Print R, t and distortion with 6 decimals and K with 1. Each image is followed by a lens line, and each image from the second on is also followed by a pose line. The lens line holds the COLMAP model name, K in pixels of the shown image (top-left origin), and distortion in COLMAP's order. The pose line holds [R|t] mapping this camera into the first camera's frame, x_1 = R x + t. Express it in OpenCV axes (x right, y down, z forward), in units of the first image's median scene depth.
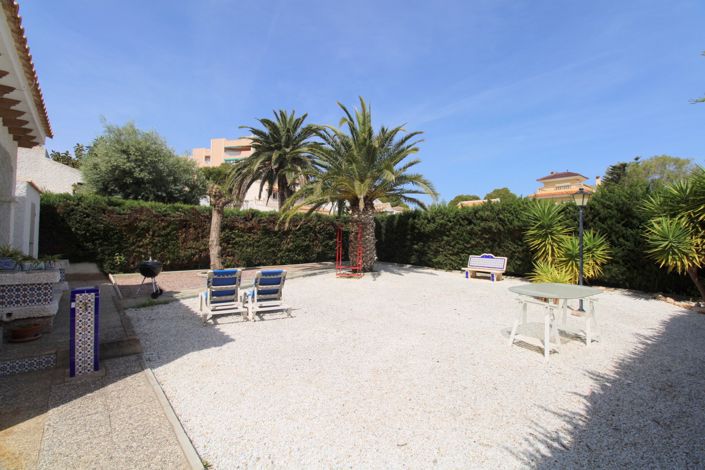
lens RADIAL K [[329.3, 0, 351.7], [0, 329.3, 225.1], [0, 0, 1]] dist [0.001251, -0.012926]
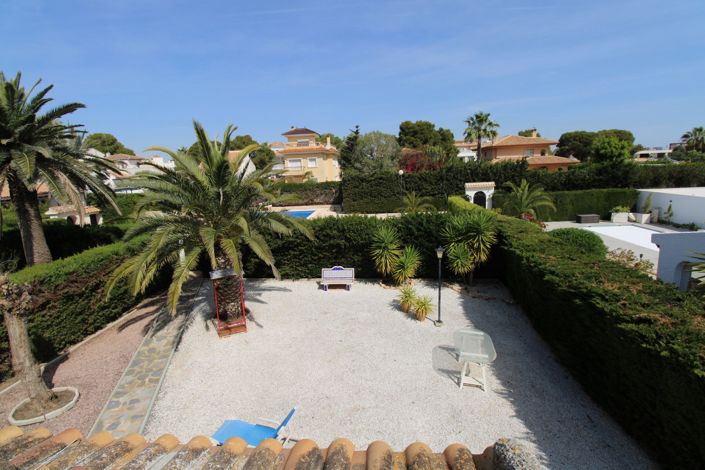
lens RADIAL K [[329.3, 0, 351.7], [0, 329.3, 225.1], [0, 0, 1]] dist [0.001251, -0.012926]
pose [[0.697224, -0.172636, 0.695755, -0.345499], [0.020284, 0.974931, 0.221581, -0.312271], [-0.716566, -0.140379, 0.683247, 0.164459]]
